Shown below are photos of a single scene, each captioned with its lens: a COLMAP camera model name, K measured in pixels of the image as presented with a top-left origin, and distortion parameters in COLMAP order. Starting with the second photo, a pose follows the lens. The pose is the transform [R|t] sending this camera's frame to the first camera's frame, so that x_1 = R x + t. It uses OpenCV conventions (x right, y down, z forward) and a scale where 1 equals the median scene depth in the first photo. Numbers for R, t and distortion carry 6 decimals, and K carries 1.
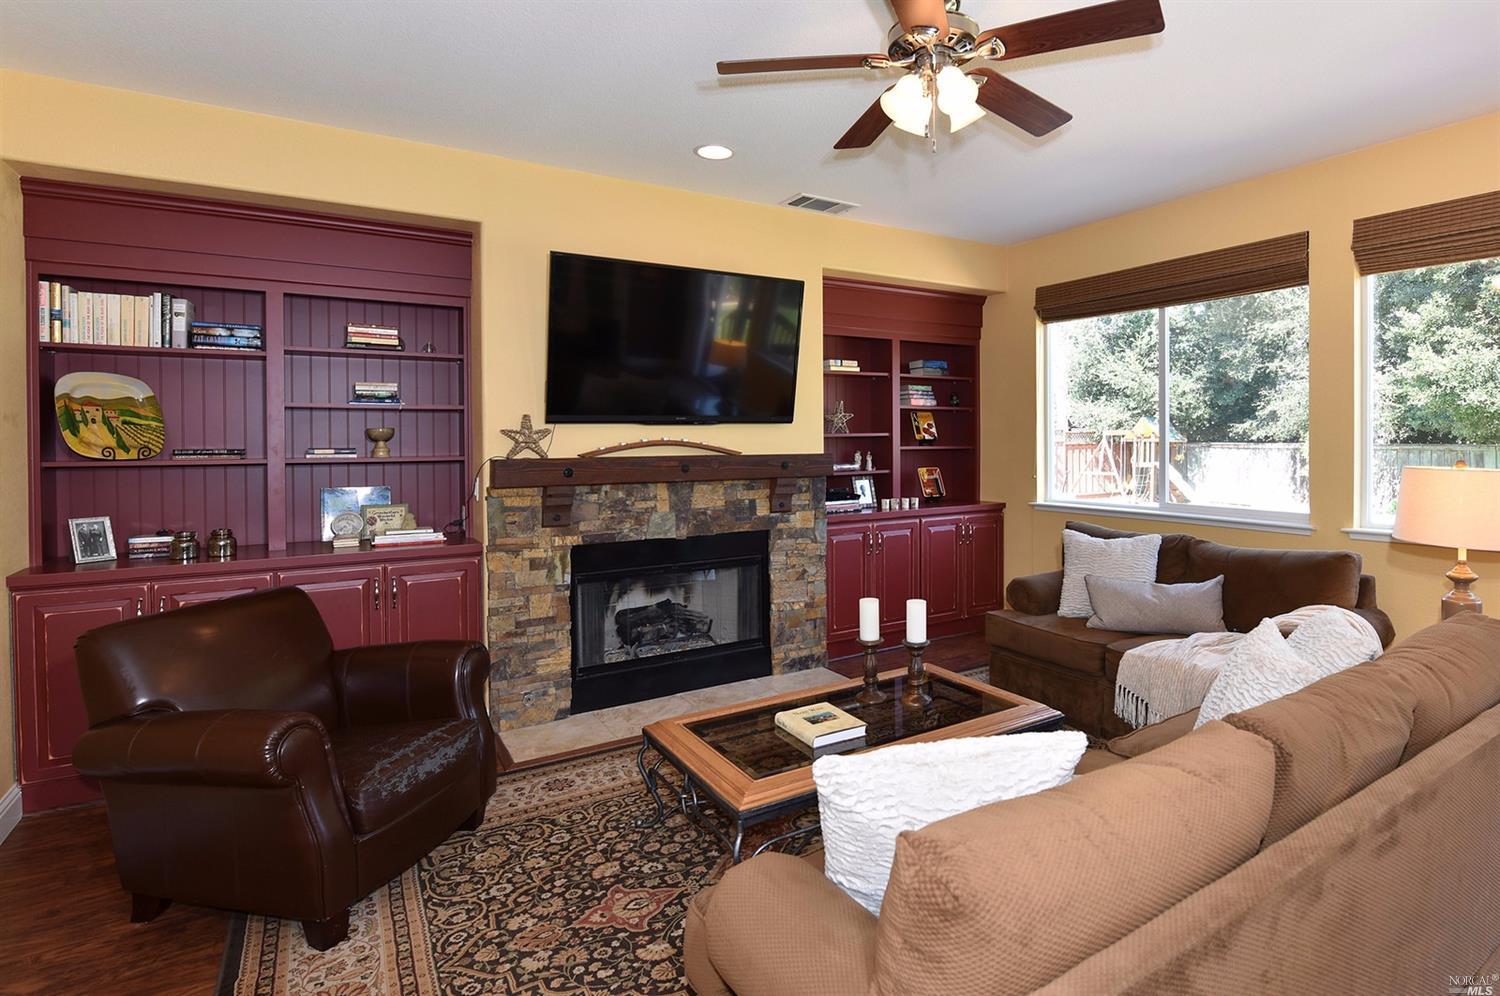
lens RADIAL K [[837.4, 0, 782.2], [0, 837.4, 439.1], [0, 0, 1]] dist [-0.007675, 0.000711]
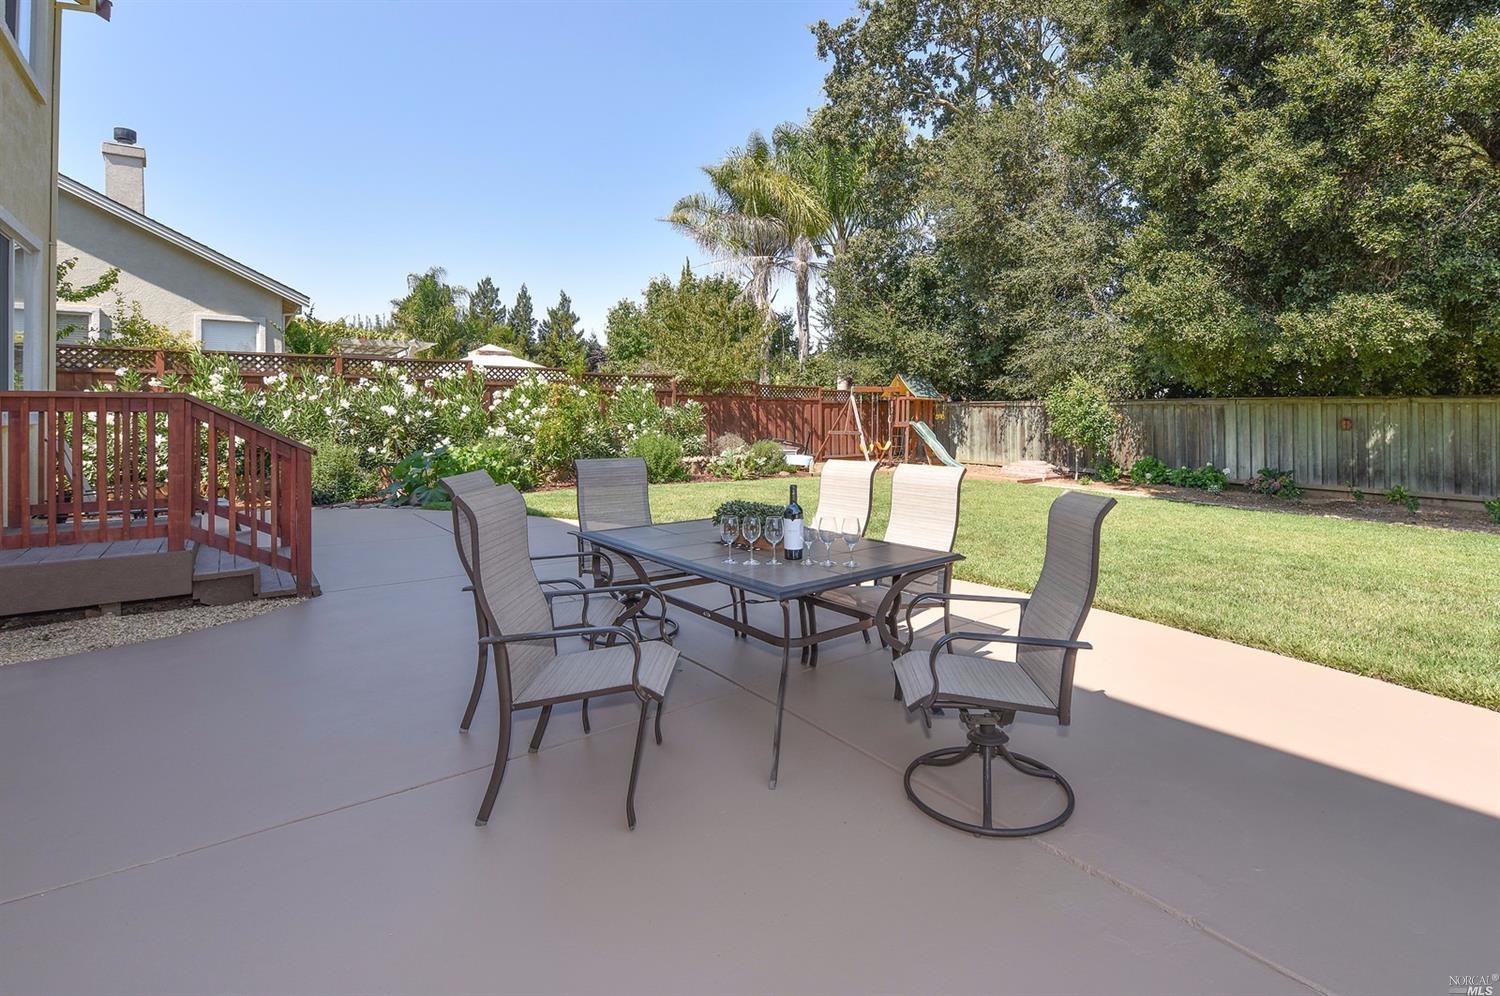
lens RADIAL K [[680.5, 0, 815.2], [0, 680.5, 429.1], [0, 0, 1]] dist [-0.012084, -0.000006]
pose [[0.994898, -0.003348, 0.100827, 0.836965], [0.001974, 0.999904, 0.013721, 0.083916], [-0.100863, -0.013452, 0.994809, 0.771750]]
